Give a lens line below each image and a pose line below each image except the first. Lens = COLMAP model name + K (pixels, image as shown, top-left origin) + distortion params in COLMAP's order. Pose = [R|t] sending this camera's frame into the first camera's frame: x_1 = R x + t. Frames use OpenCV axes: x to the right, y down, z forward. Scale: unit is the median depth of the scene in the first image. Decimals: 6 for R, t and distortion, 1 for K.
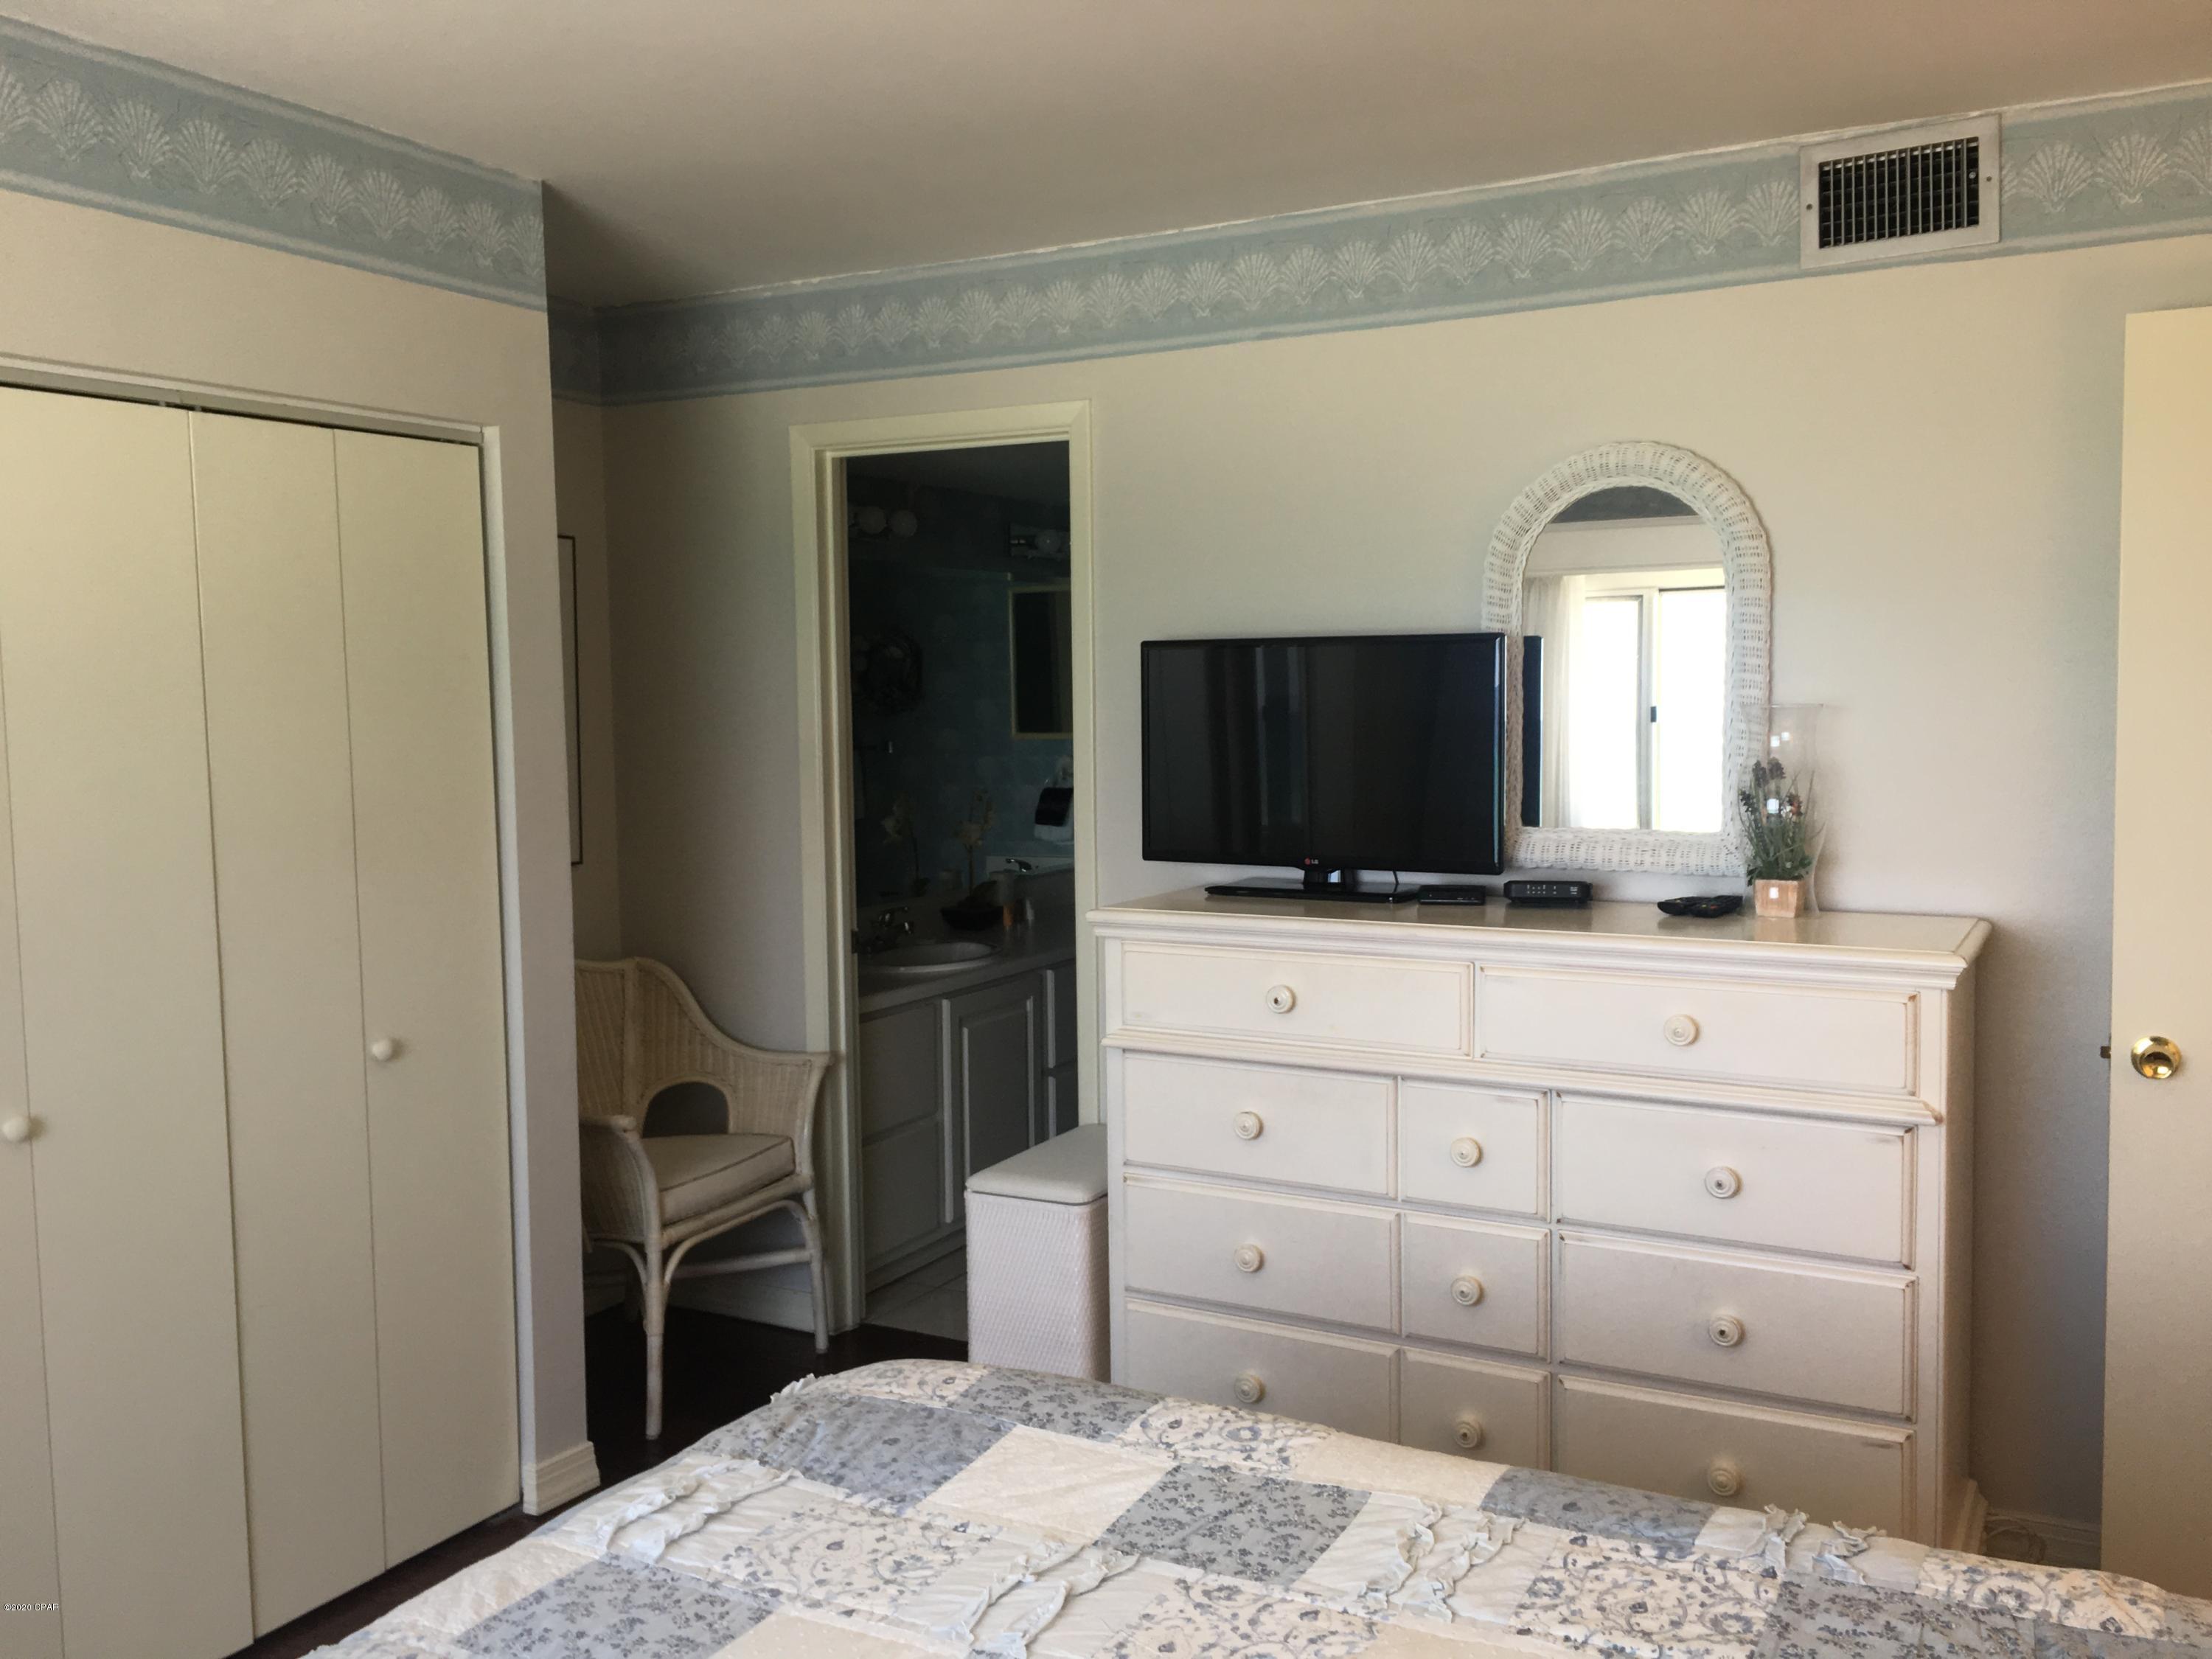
lens RADIAL K [[1847.7, 0, 1103.7], [0, 1847.7, 814.0], [0, 0, 1]] dist [0.045398, -0.077558]
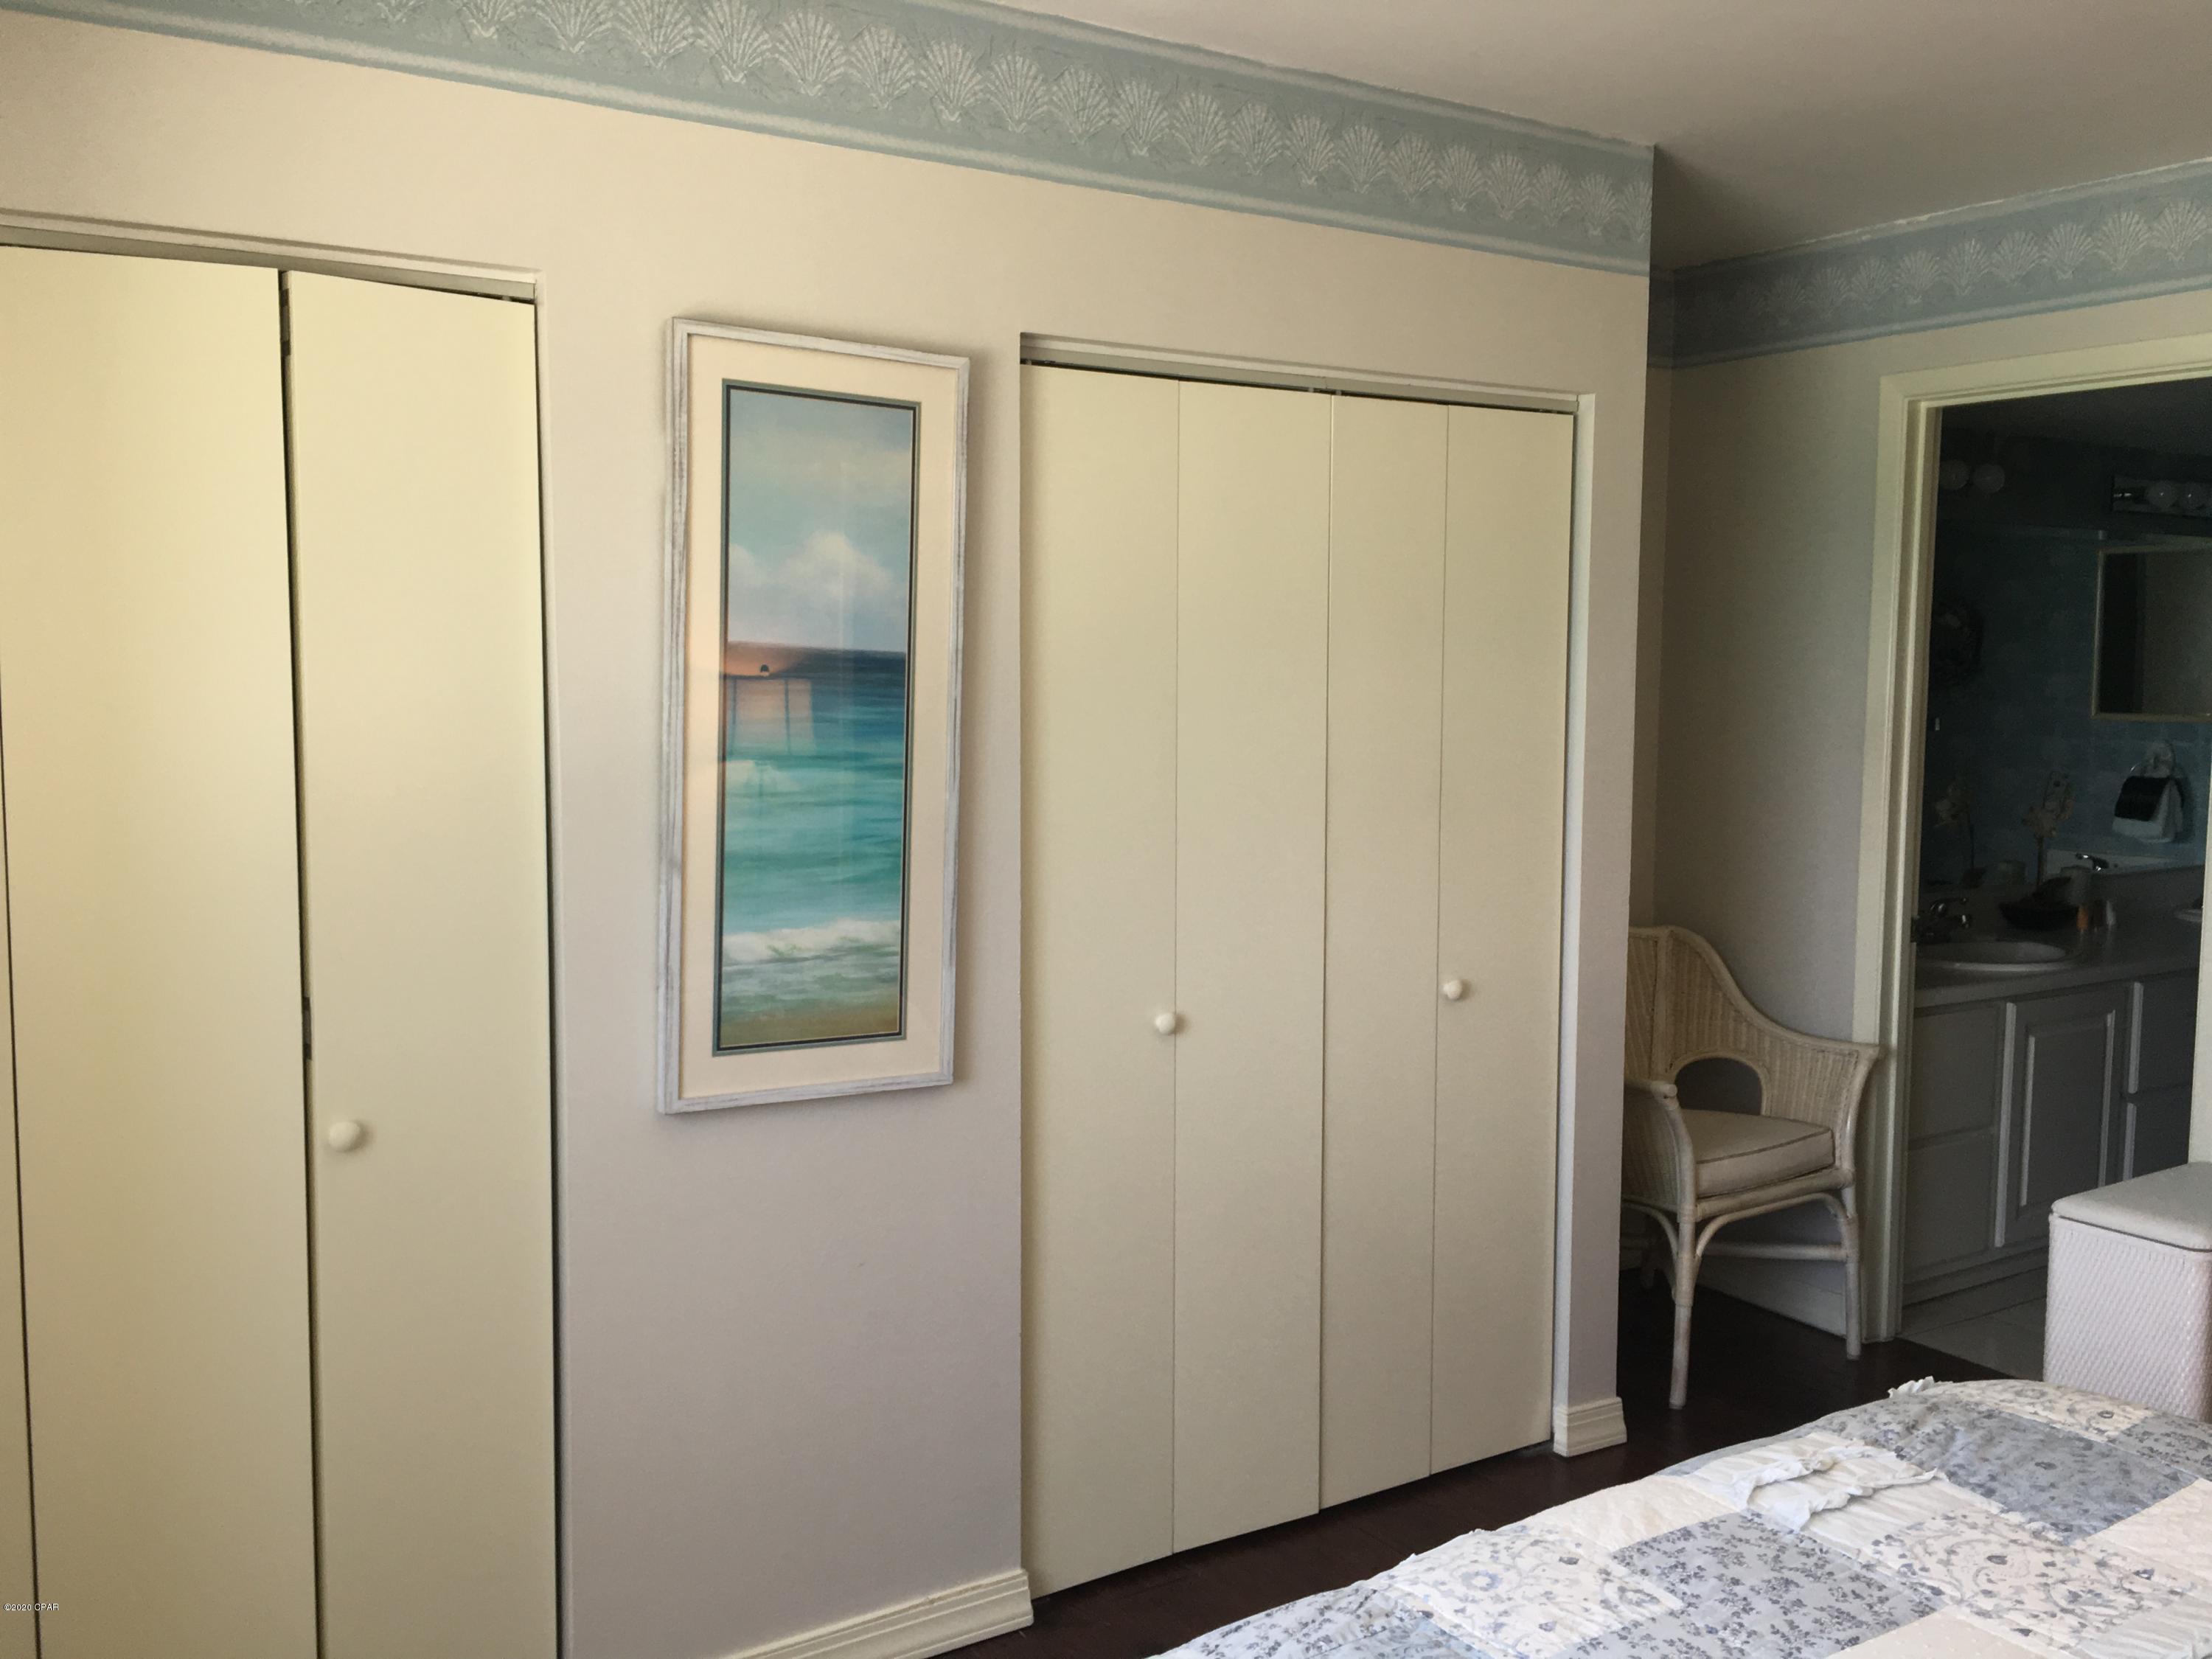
lens RADIAL K [[1847.7, 0, 1096.0], [0, 1847.7, 816.5], [0, 0, 1]] dist [0.045398, -0.077558]
pose [[0.868164, 0.058736, -0.492790, -0.045137], [-0.050042, 0.998271, 0.030826, 0.005028], [0.493748, -0.002102, 0.869602, -0.020997]]
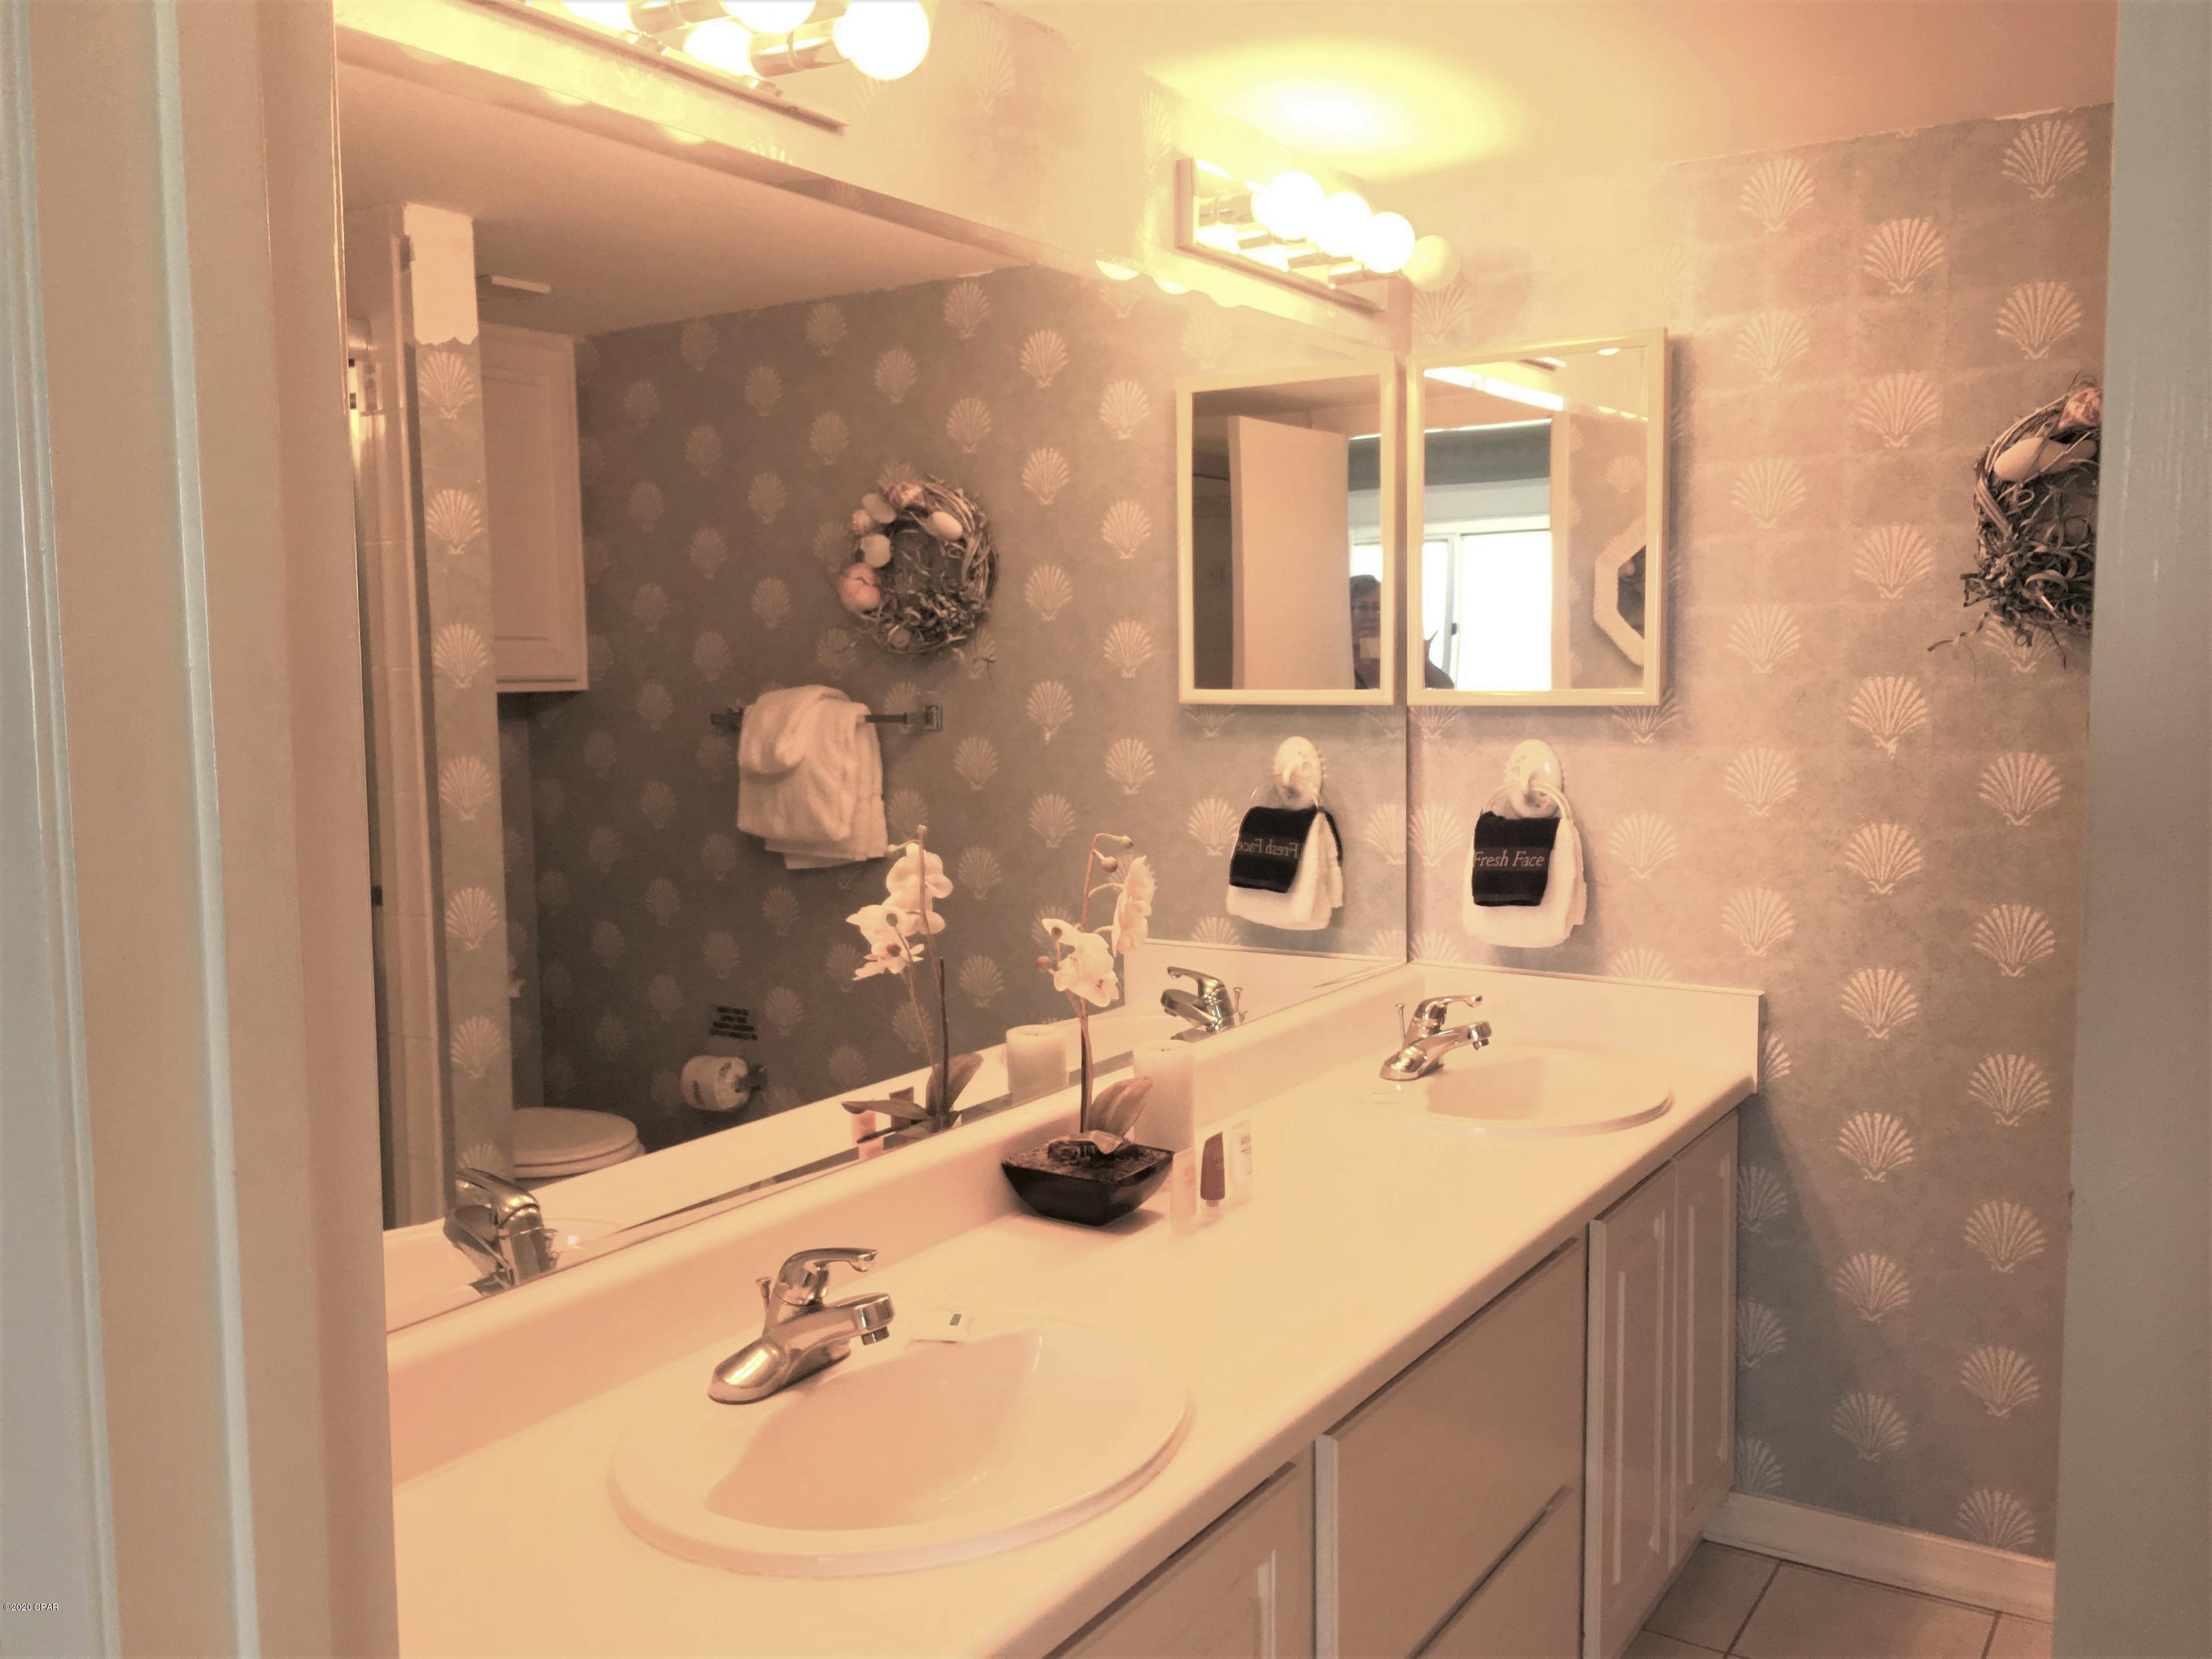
lens RADIAL K [[1847.7, 0, 1107.2], [0, 1847.7, 828.9], [0, 0, 1]] dist [0.045398, -0.077558]
pose [[0.997321, 0.009692, -0.072498, -0.071547], [-0.007853, 0.999641, 0.025609, -0.042437], [0.072720, -0.024971, 0.997040, 1.102099]]
